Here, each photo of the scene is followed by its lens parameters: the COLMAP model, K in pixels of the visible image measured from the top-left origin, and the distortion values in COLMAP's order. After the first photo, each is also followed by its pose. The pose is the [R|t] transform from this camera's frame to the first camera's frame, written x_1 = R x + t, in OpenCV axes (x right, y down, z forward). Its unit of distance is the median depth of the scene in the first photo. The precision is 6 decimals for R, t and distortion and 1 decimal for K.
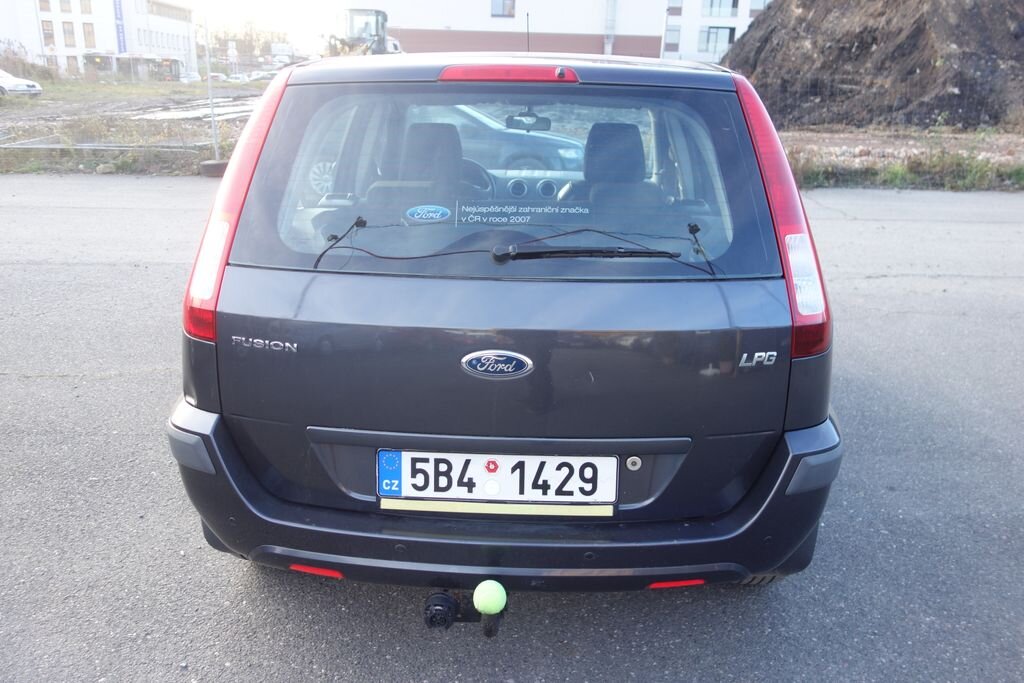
lens RADIAL K [[805.0, 0, 512.0], [0, 805.0, 341.5], [0, 0, 1]] dist [0.004921, -0.000643]
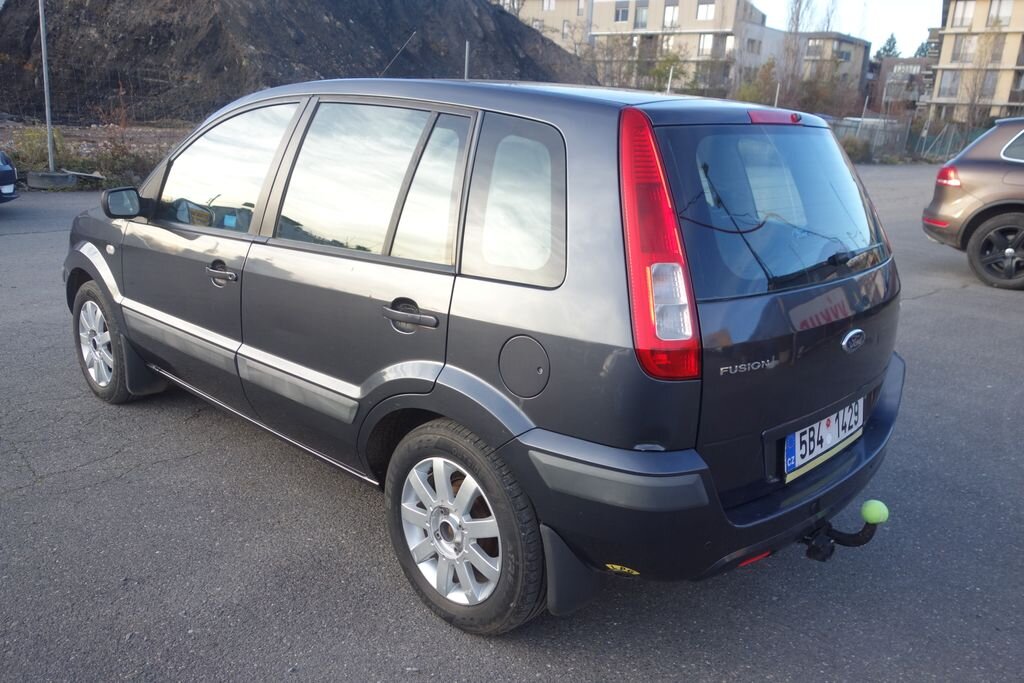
lens RADIAL K [[805.0, 0, 512.0], [0, 805.0, 341.5], [0, 0, 1]] dist [0.004921, -0.000643]
pose [[0.668124, -0.193387, 0.718479, -0.069357], [0.186394, 0.978344, 0.090003, -0.010116], [-0.720325, 0.073787, 0.689701, 0.025634]]
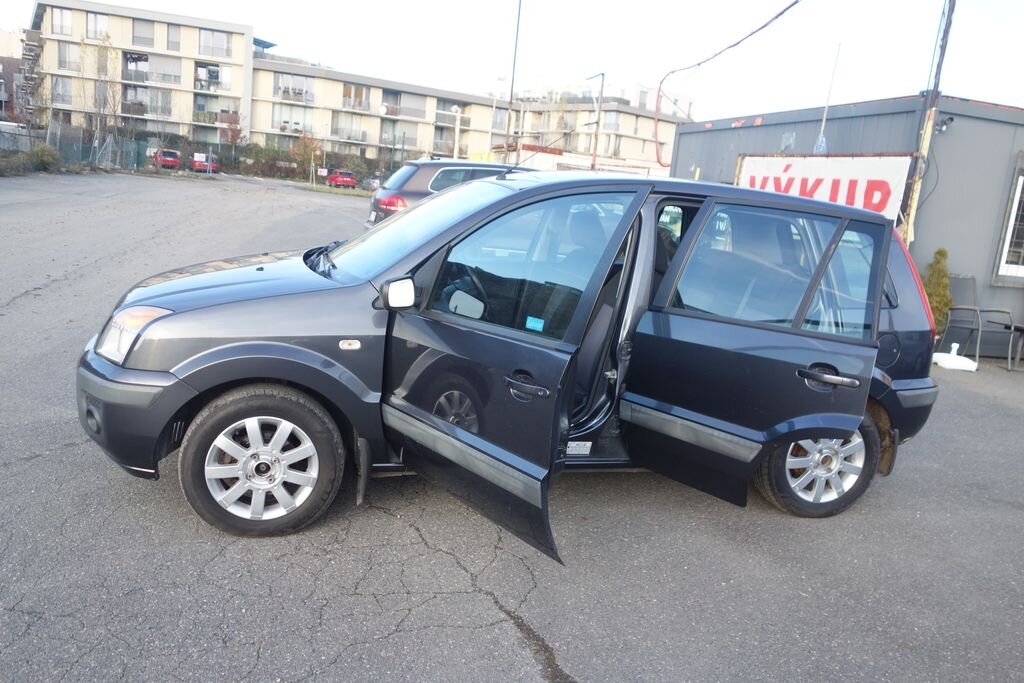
lens RADIAL K [[805.0, 0, 512.0], [0, 805.0, 341.5], [0, 0, 1]] dist [0.004921, -0.000643]
pose [[-0.249133, -0.230923, 0.940536, -0.125547], [0.183994, 0.942184, 0.280064, -0.026289], [-0.950831, 0.242826, -0.192241, 0.066990]]
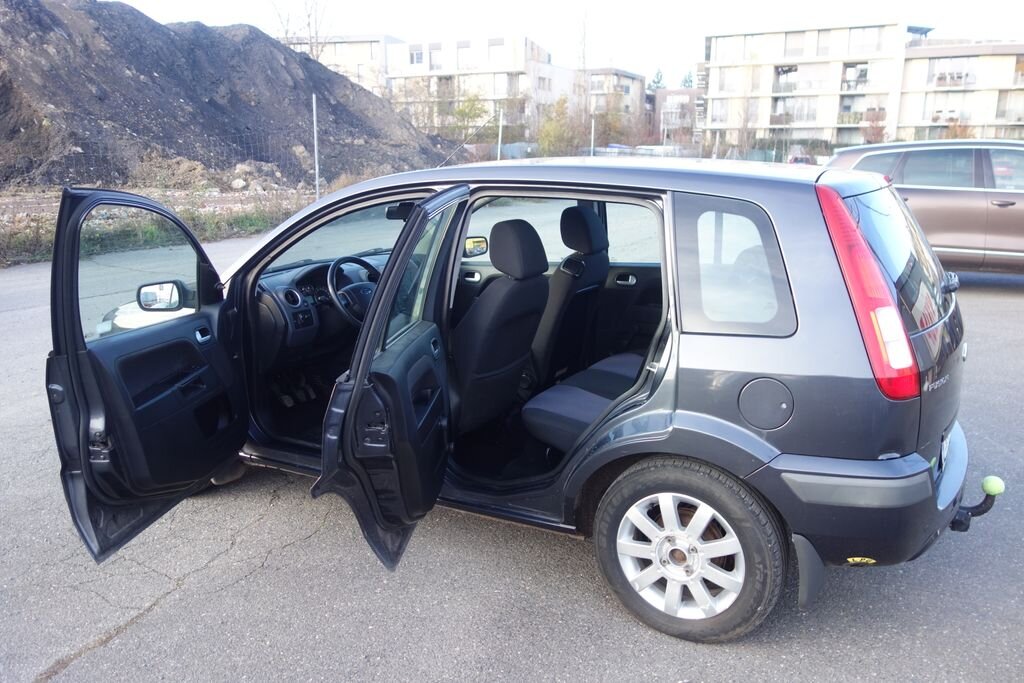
lens RADIAL K [[805.0, 0, 512.0], [0, 805.0, 341.5], [0, 0, 1]] dist [0.004921, -0.000643]
pose [[0.472713, -0.220535, 0.853174, -0.098614], [0.272733, 0.957255, 0.096327, -0.021904], [-0.837949, 0.187154, 0.512654, 0.048960]]
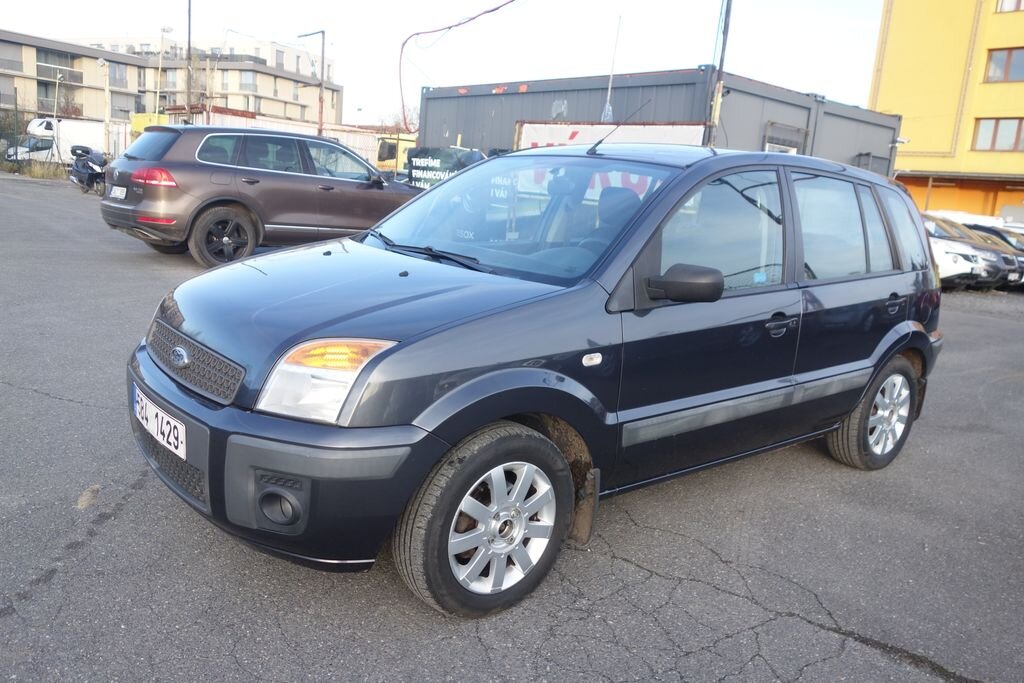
lens RADIAL K [[808.5, 0, 512.0], [0, 808.5, 341.5], [0, 0, 1]] dist [0.004467, -0.003921]
pose [[-0.633847, -0.222343, 0.740811, -0.081290], [0.131568, 0.912838, 0.386545, -0.036643], [-0.762186, 0.342478, -0.549346, 0.119302]]
